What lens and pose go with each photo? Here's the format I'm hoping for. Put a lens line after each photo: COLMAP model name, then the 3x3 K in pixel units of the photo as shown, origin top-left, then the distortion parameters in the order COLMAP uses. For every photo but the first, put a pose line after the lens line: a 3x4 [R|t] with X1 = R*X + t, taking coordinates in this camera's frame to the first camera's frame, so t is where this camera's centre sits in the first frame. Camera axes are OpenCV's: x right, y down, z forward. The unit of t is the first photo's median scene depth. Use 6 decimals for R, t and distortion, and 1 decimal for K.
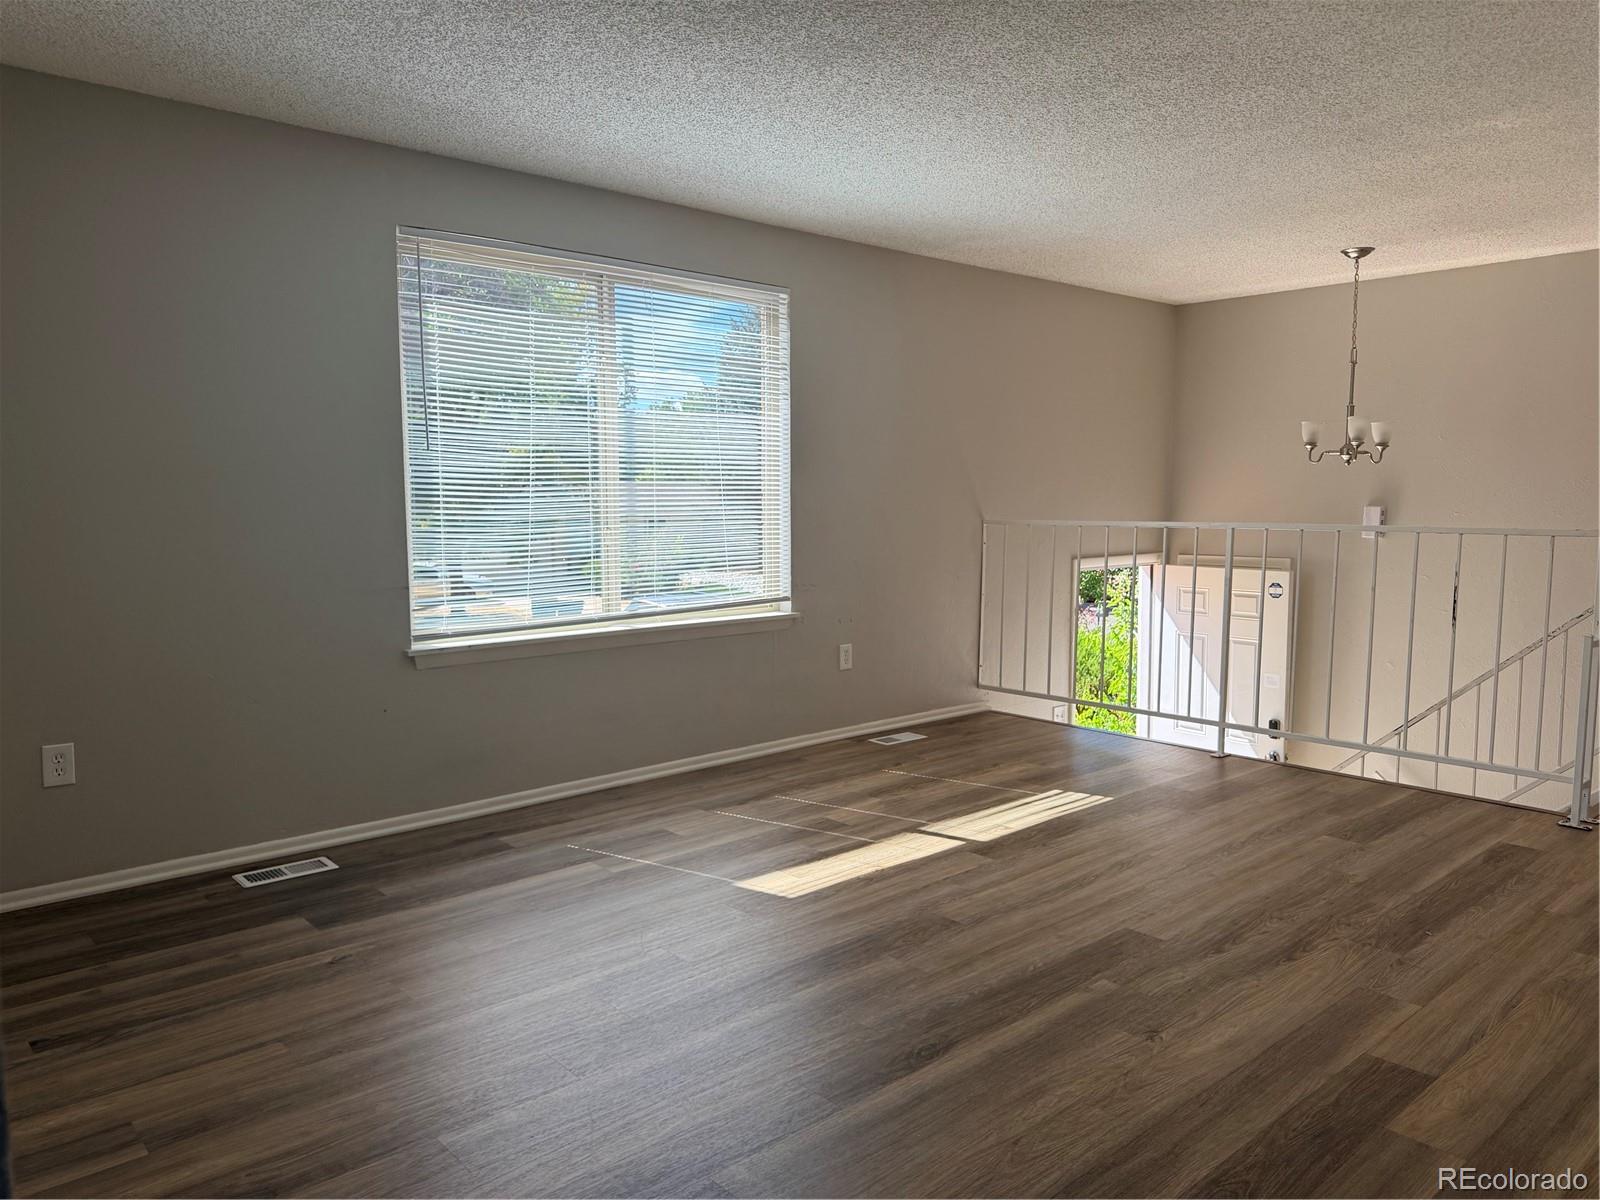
lens RADIAL K [[1140.4, 0, 811.0], [0, 1140.4, 611.0], [0, 0, 1]] dist [0.046735, -0.051800]
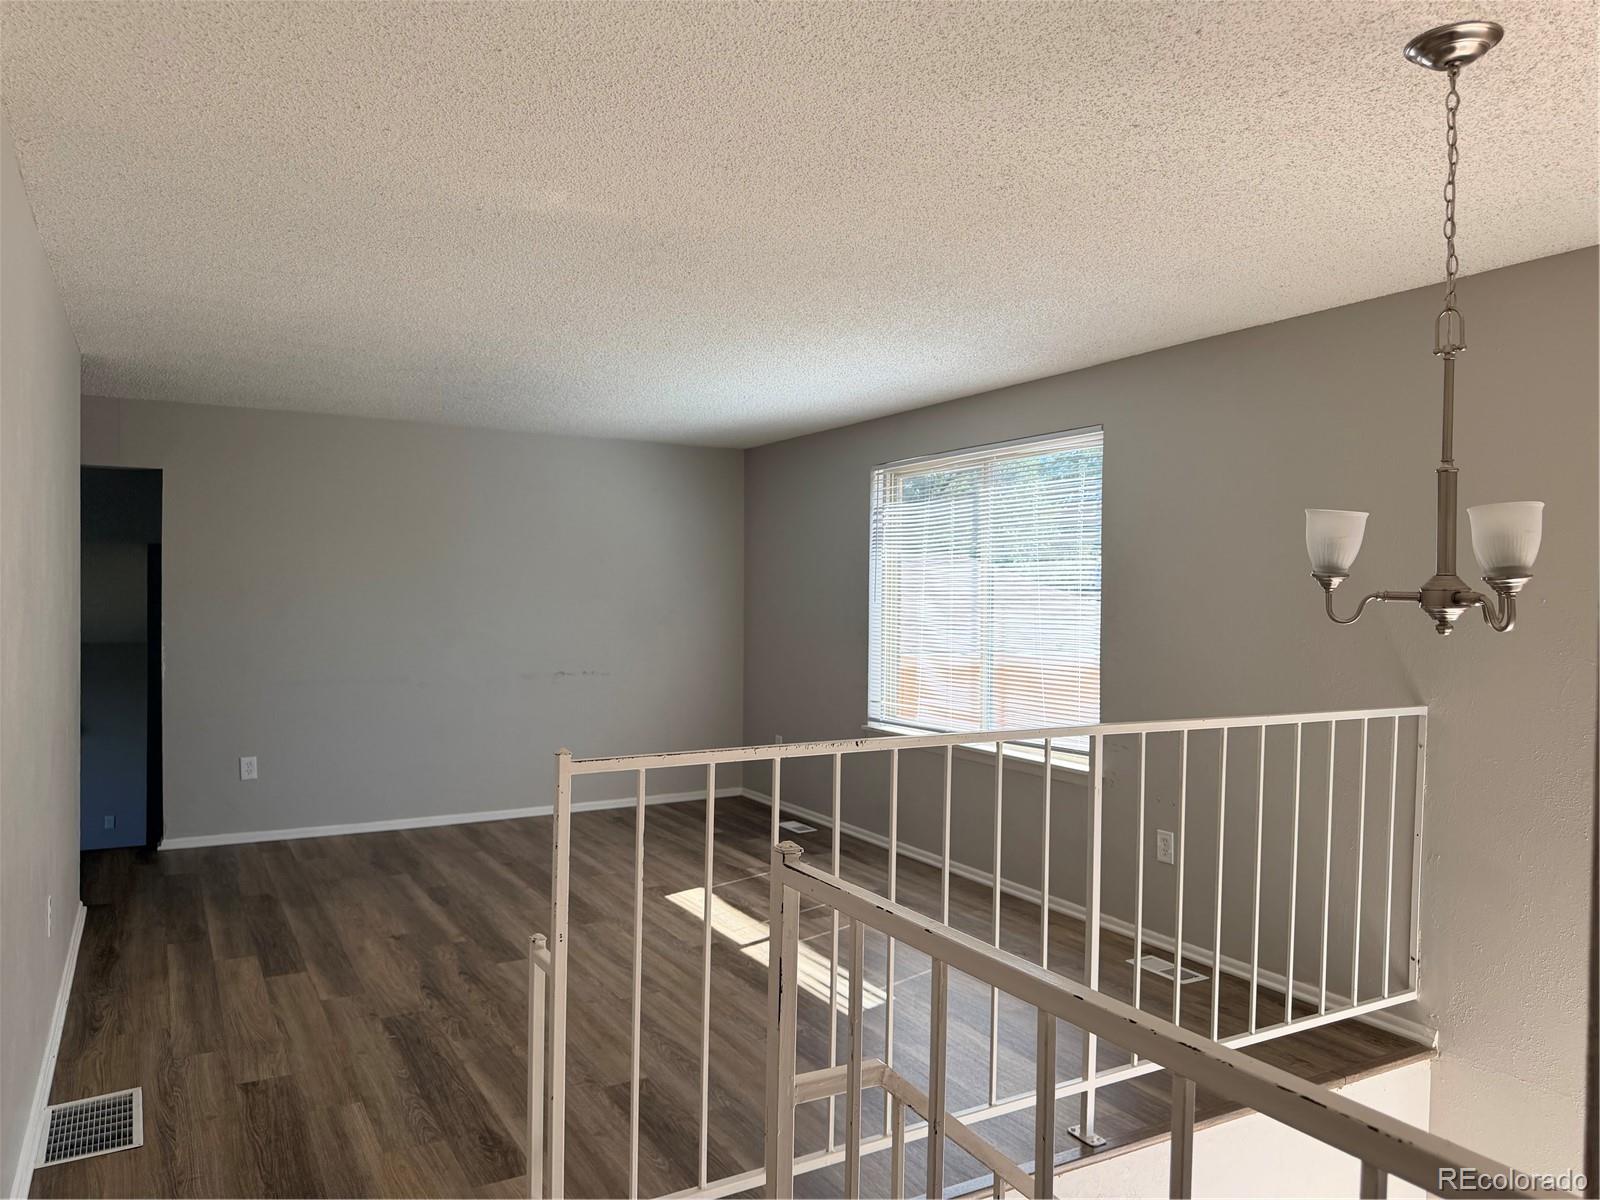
lens RADIAL K [[1140.4, 0, 803.3], [0, 1140.4, 601.8], [0, 0, 1]] dist [0.046735, -0.051800]
pose [[-0.227672, 0.005736, -0.973721, 1.602470], [-0.102785, 0.994254, 0.029890, -0.232091], [0.968298, 0.106889, -0.225774, 1.658002]]
